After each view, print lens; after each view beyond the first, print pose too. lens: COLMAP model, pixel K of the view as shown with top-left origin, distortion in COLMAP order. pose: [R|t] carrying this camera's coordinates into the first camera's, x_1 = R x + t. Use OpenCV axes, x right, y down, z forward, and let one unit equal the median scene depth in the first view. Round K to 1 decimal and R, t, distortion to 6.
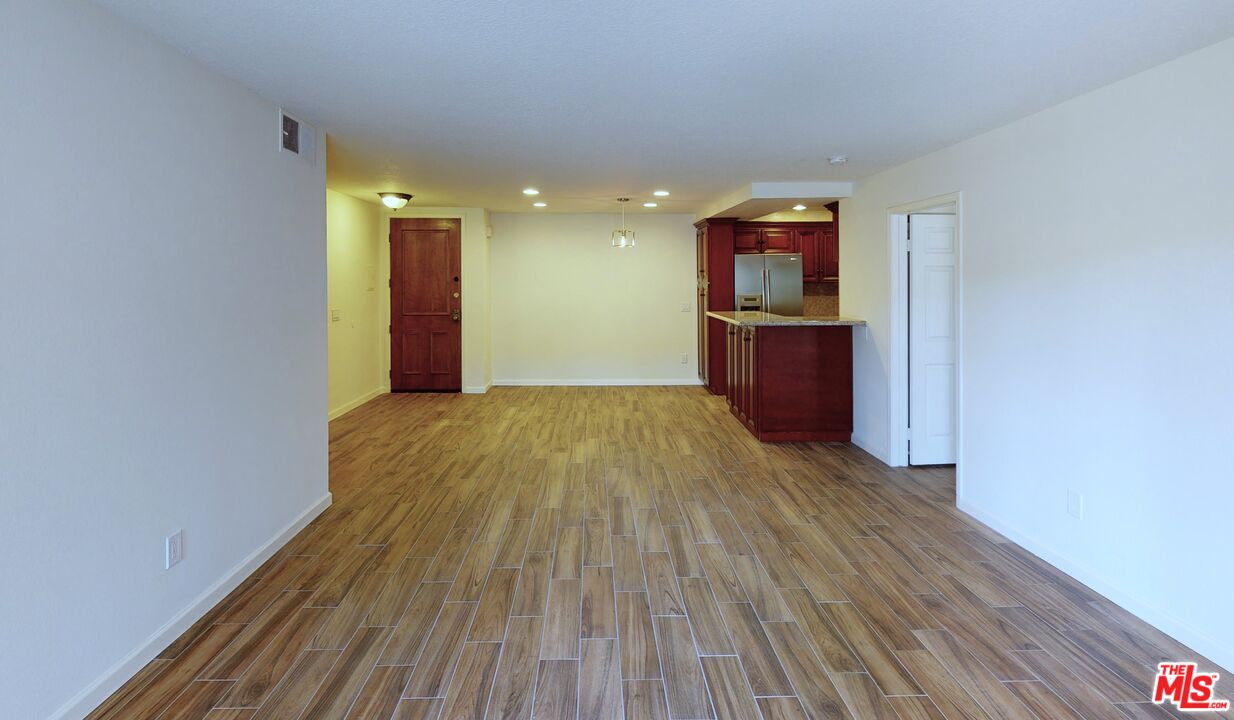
lens RADIAL K [[575.1, 0, 614.8], [0, 575.1, 279.7], [0, 0, 1]] dist [0.005263, 0.000925]
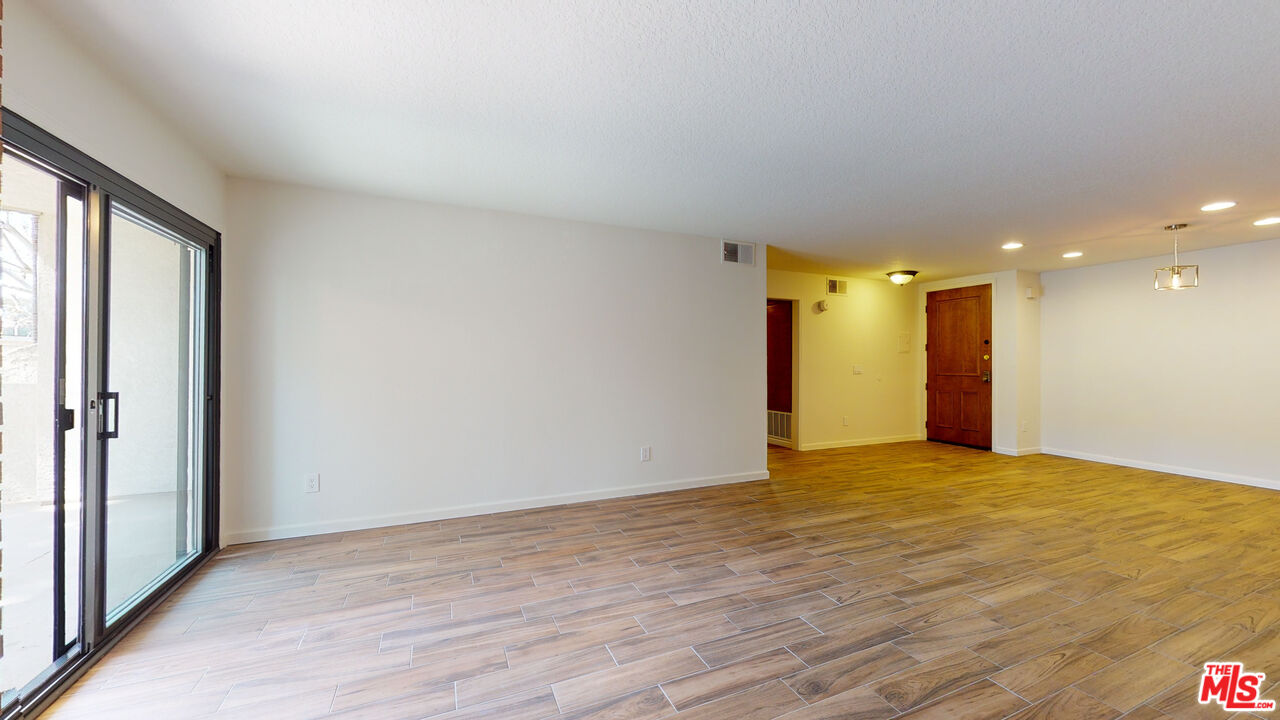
lens RADIAL K [[470.3, 0, 639.0], [0, 470.3, 360.5], [0, 0, 1]] dist [-0.000373, -0.000309]
pose [[0.366169, -0.000582, -0.930548, 0.670026], [-0.000713, 0.999999, -0.000906, 0.078265], [0.930548, 0.000995, 0.366169, 0.224826]]
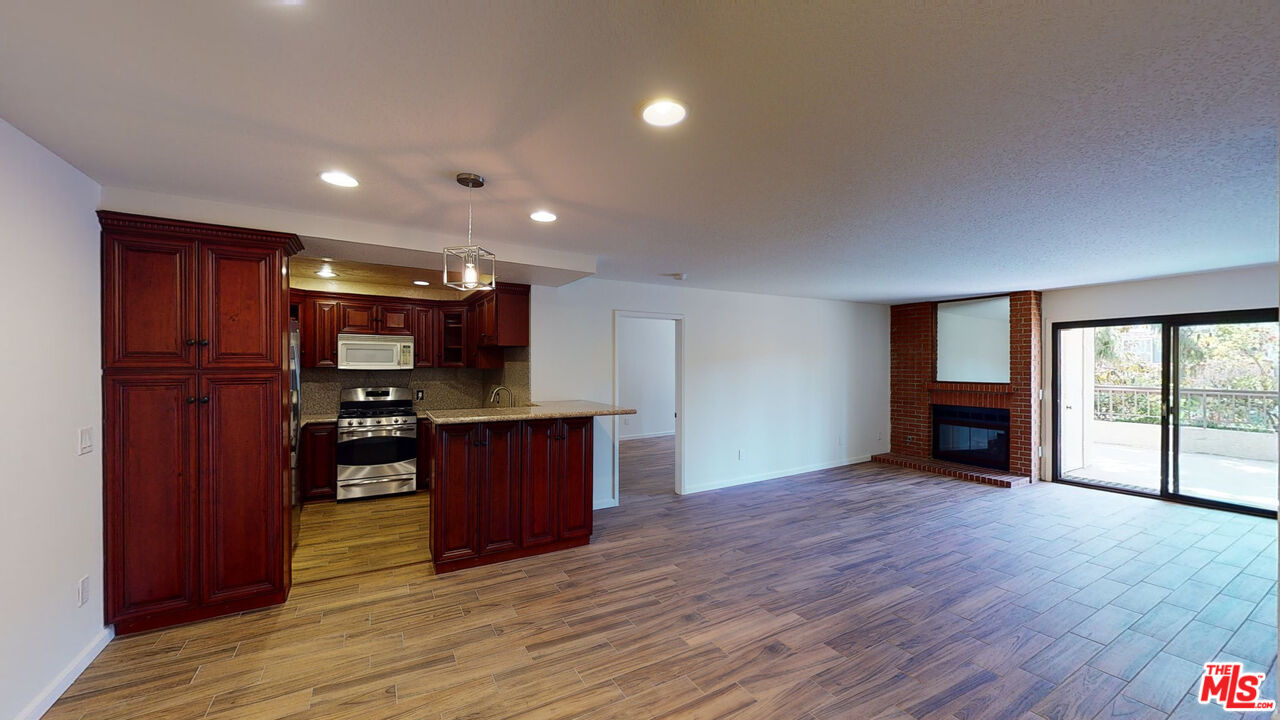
lens RADIAL K [[470.3, 0, 640.4], [0, 470.3, 365.2], [0, 0, 1]] dist [-0.000373, -0.000309]
pose [[-0.465312, -0.005136, 0.885132, -0.721516], [-0.004358, 0.999984, 0.003512, -0.002383], [-0.885136, -0.002223, -0.465327, 2.111772]]
